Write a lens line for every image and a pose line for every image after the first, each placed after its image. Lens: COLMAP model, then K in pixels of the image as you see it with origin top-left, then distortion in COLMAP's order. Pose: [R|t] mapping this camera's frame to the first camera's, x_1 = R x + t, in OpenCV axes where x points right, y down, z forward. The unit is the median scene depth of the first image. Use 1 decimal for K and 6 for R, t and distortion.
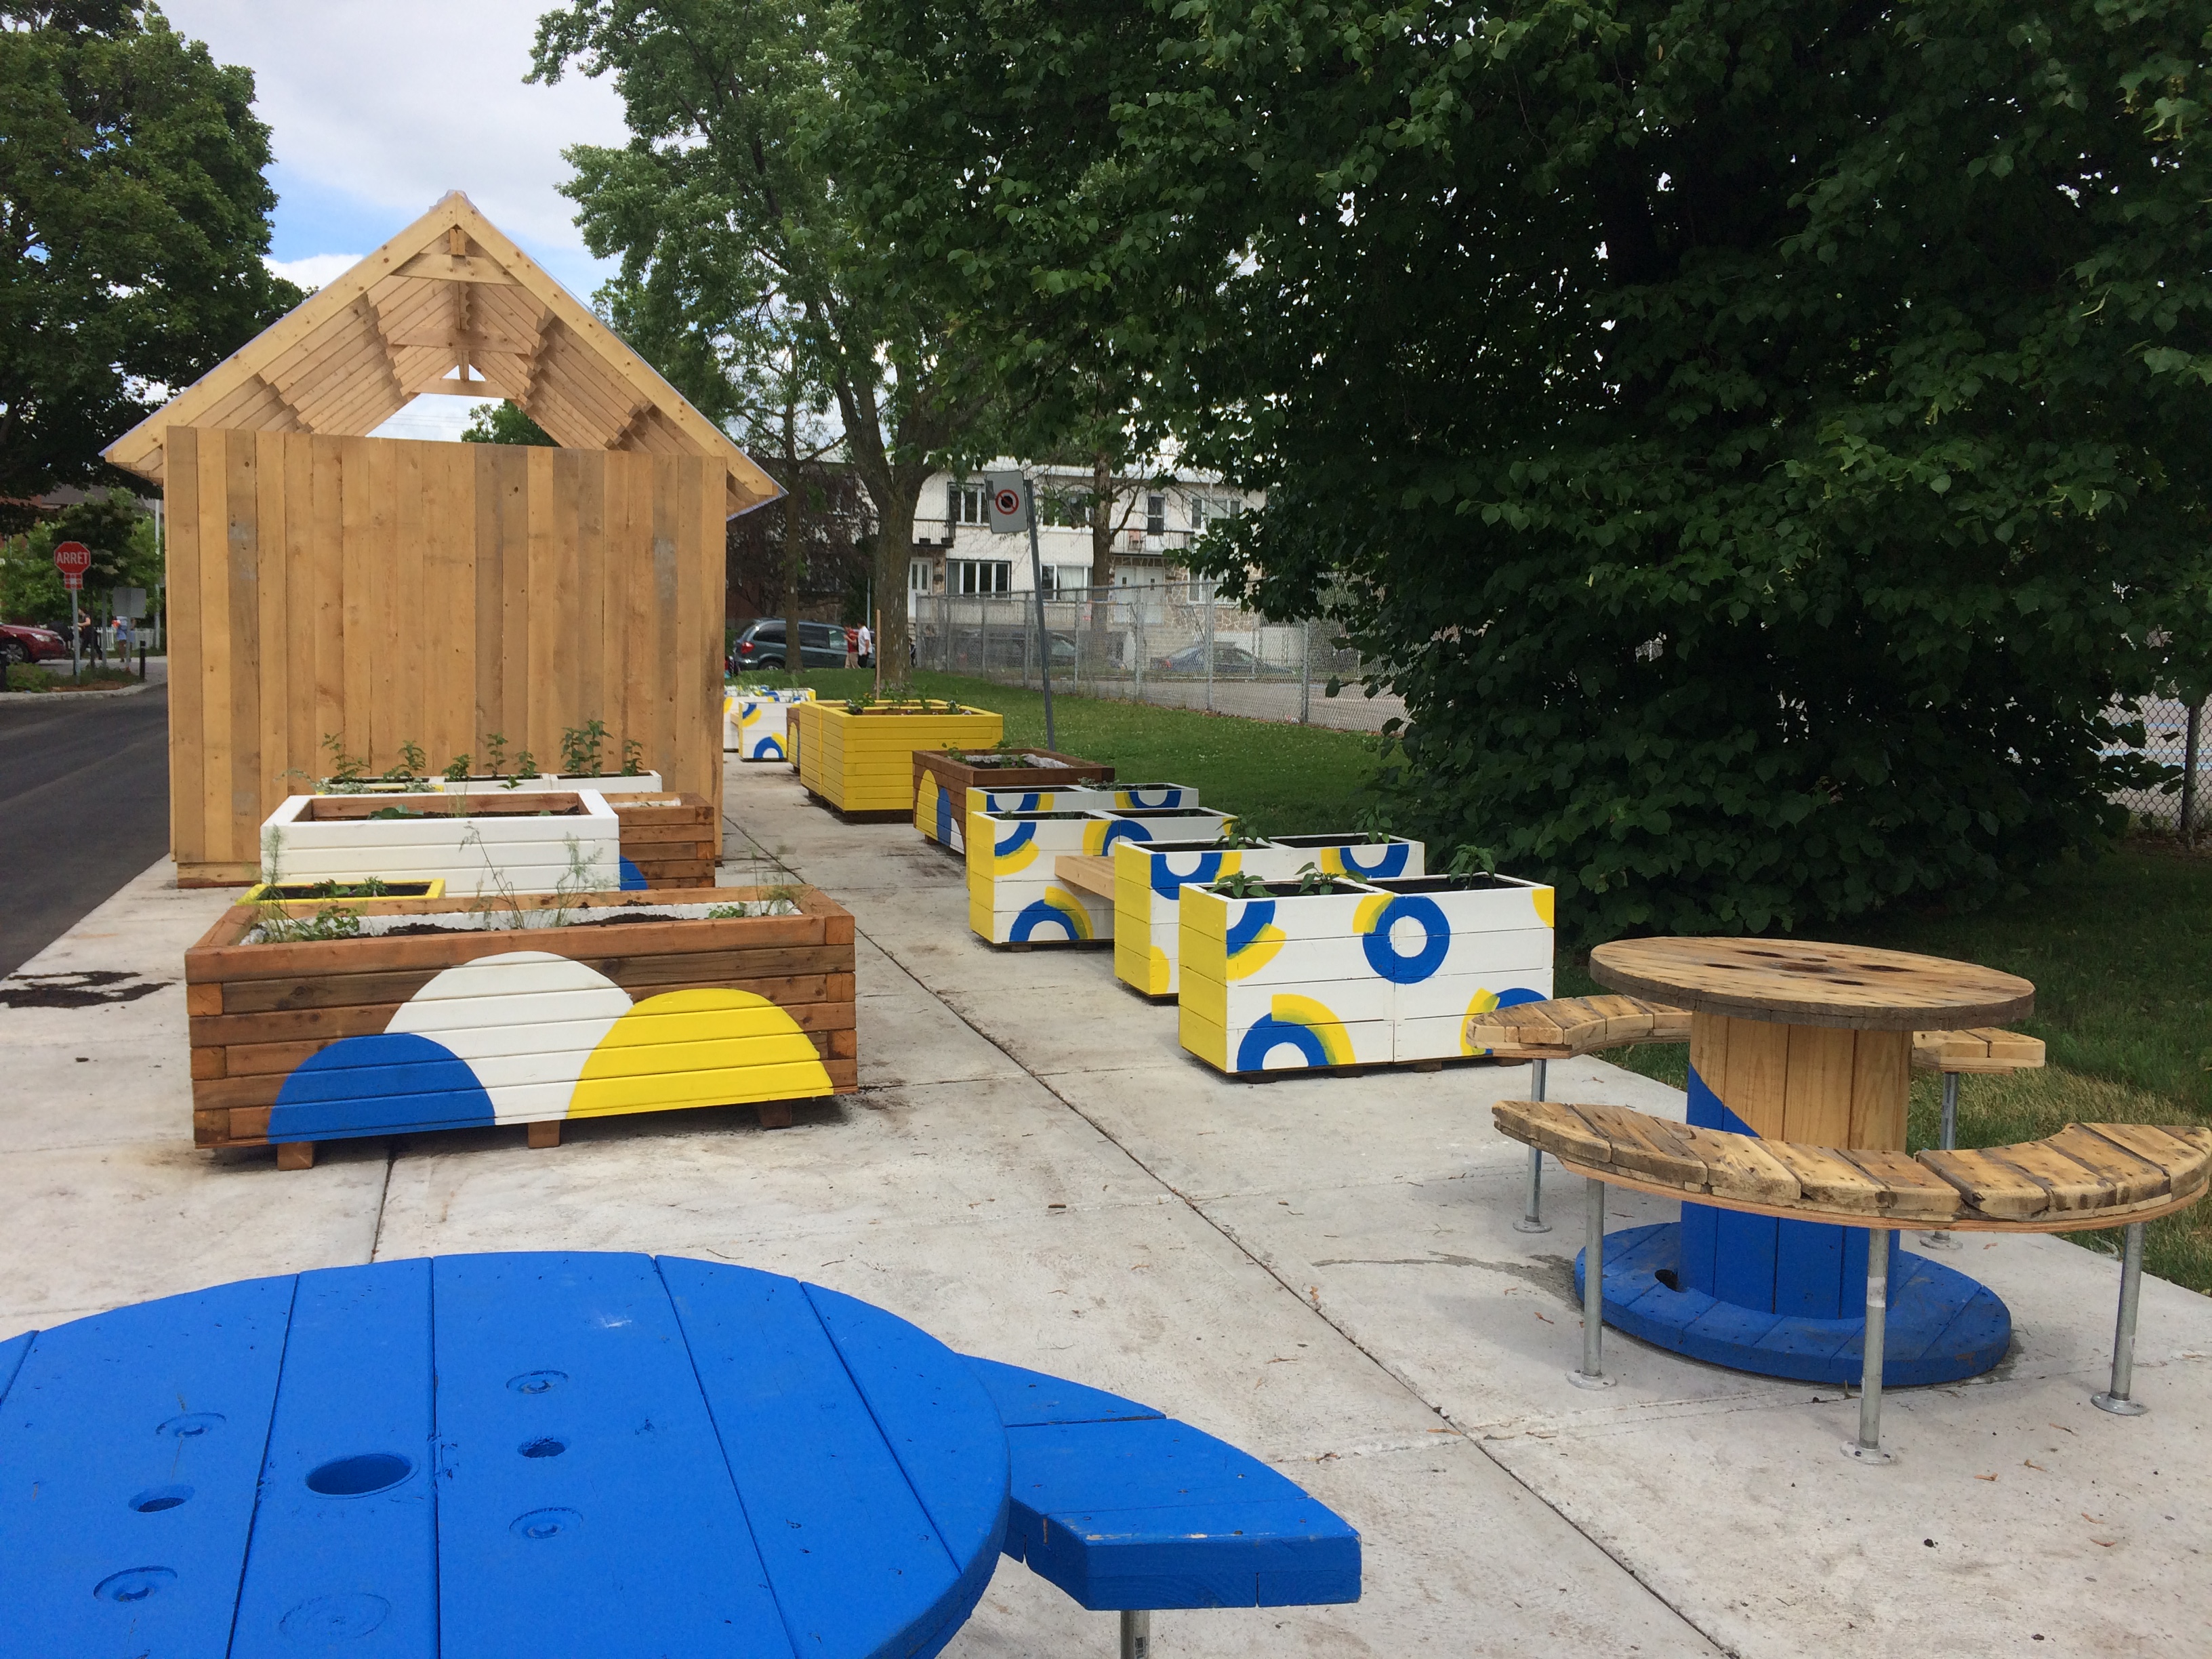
lens RADIAL K [[1874.0, 0, 1106.0], [0, 1874.0, 829.5], [0, 0, 1]] dist [0.052009, -0.001633]
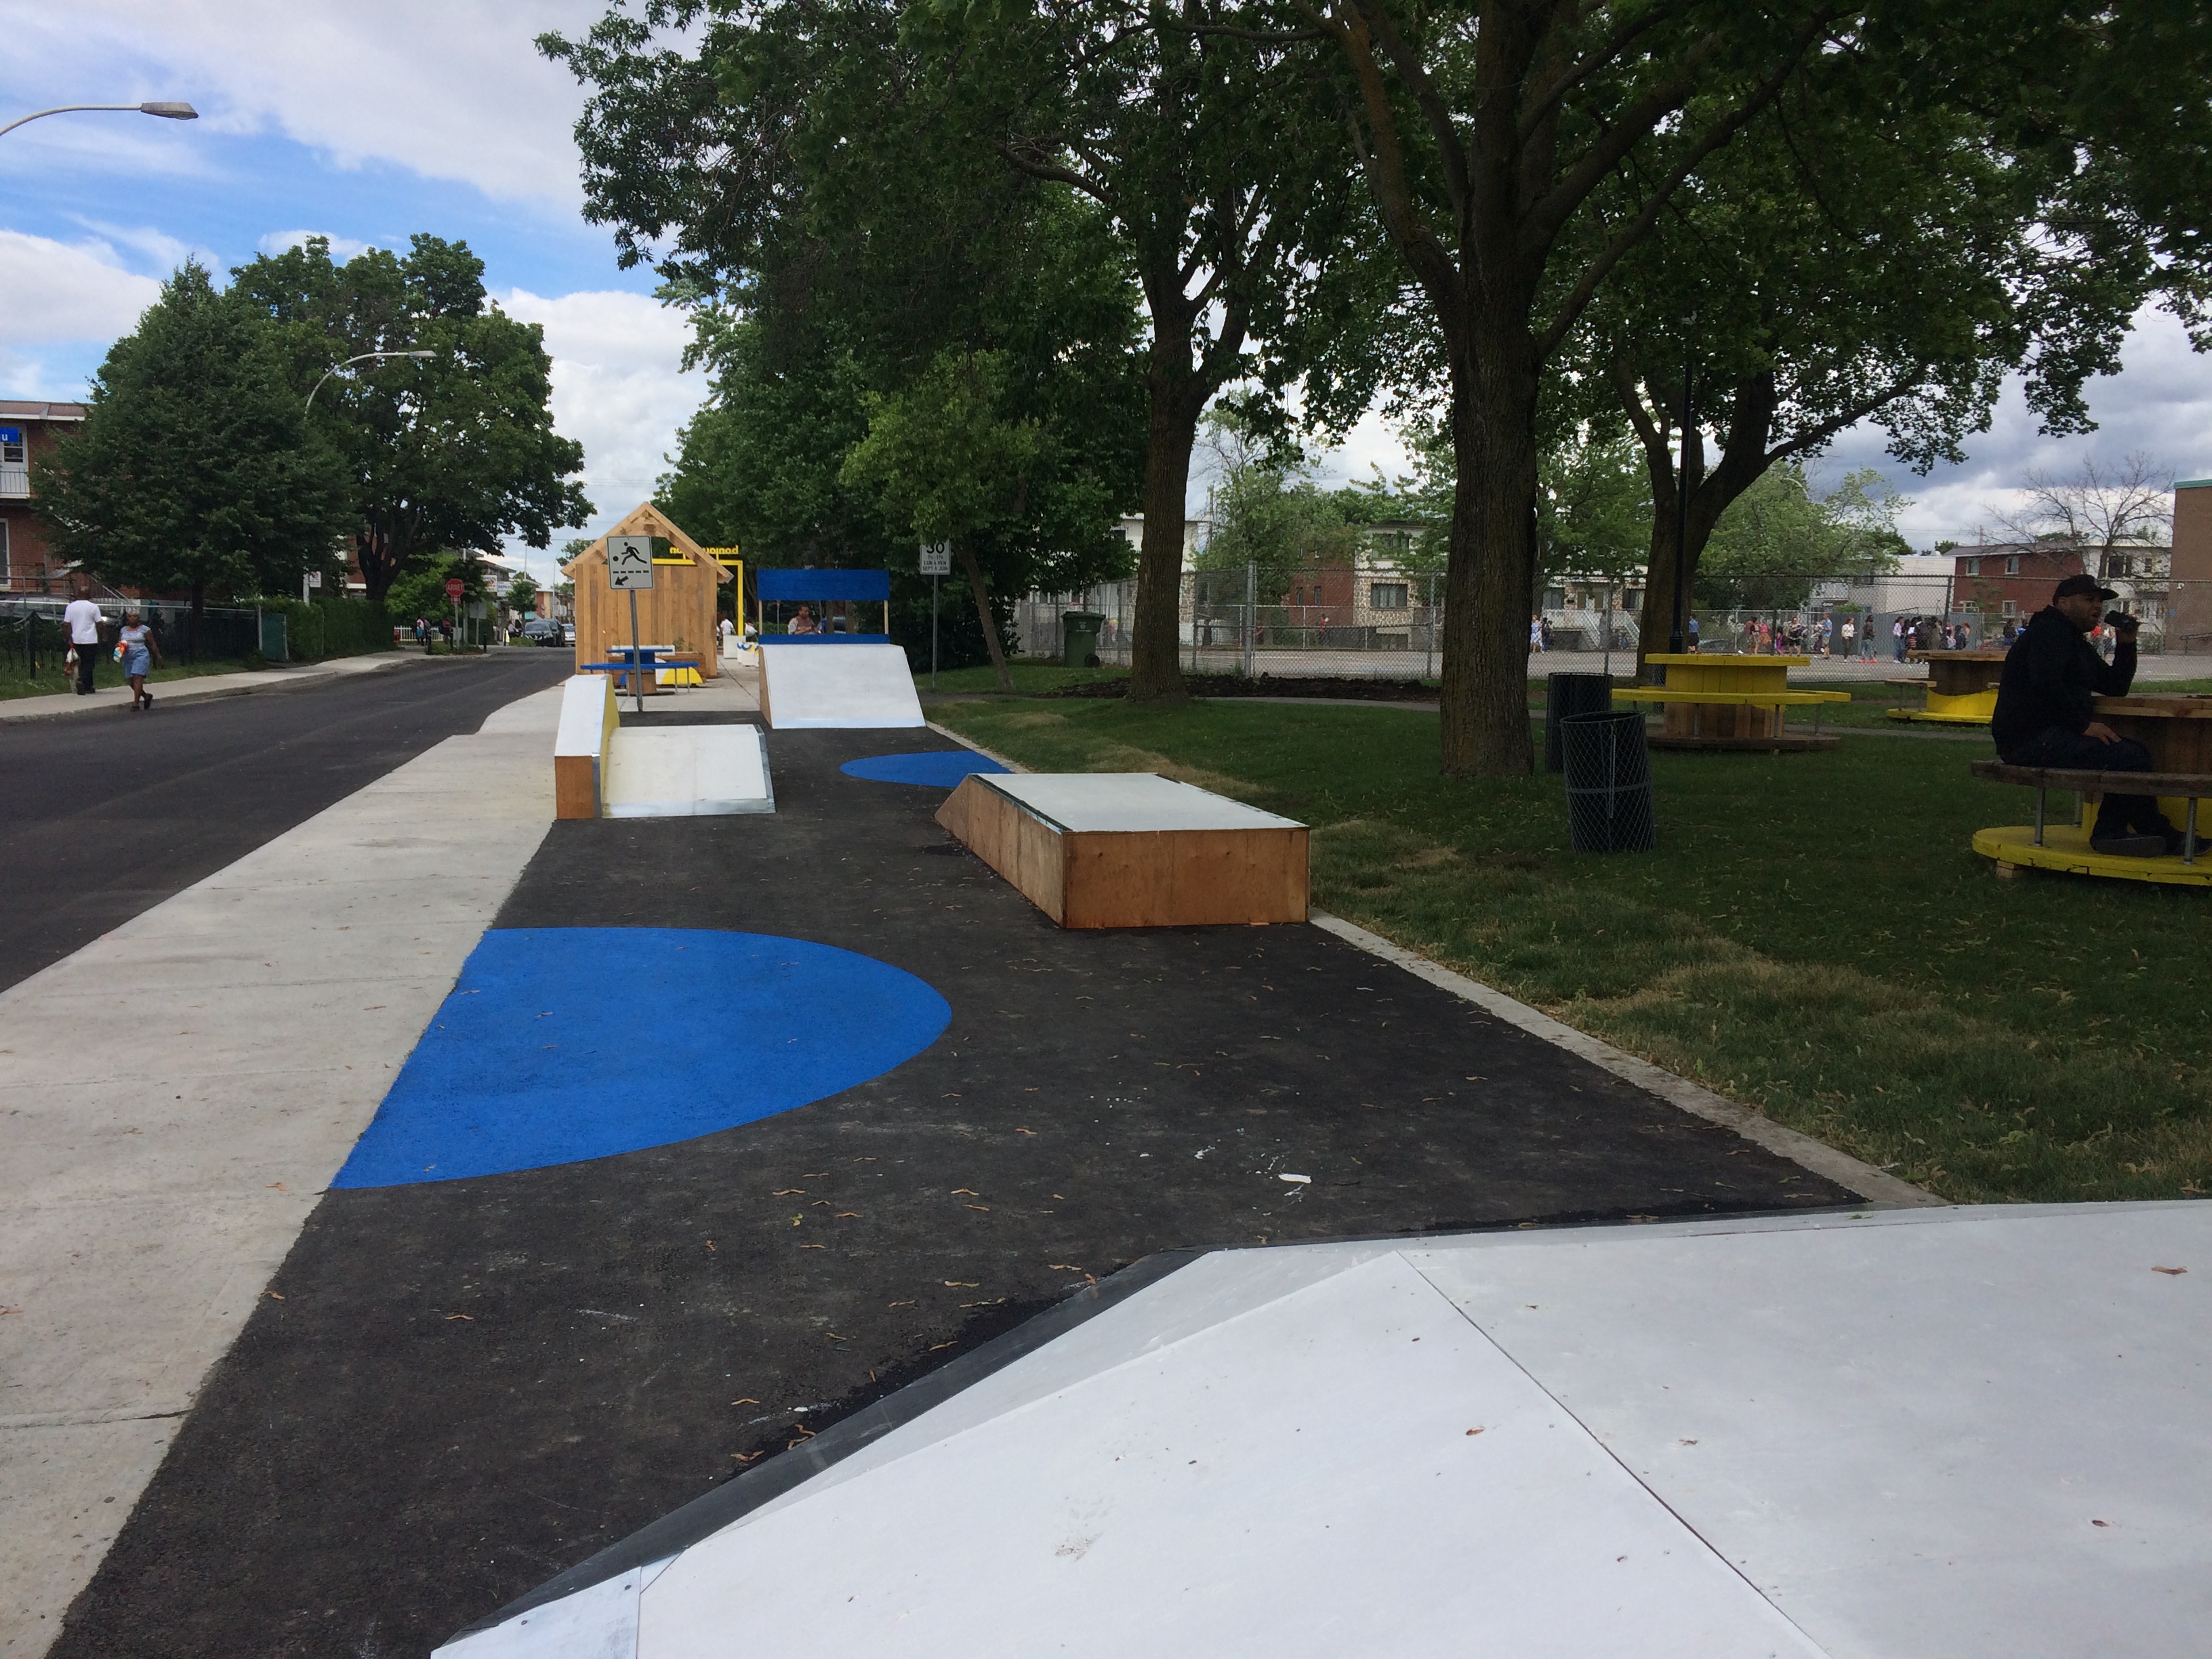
lens RADIAL K [[1874.0, 0, 1106.0], [0, 1874.0, 829.5], [0, 0, 1]] dist [0.052009, -0.001633]
pose [[0.995726, 0.000826, -0.092357, 0.913821], [-0.000868, 1.000000, -0.000413, 0.323133], [0.092357, 0.000491, 0.995726, -2.643313]]
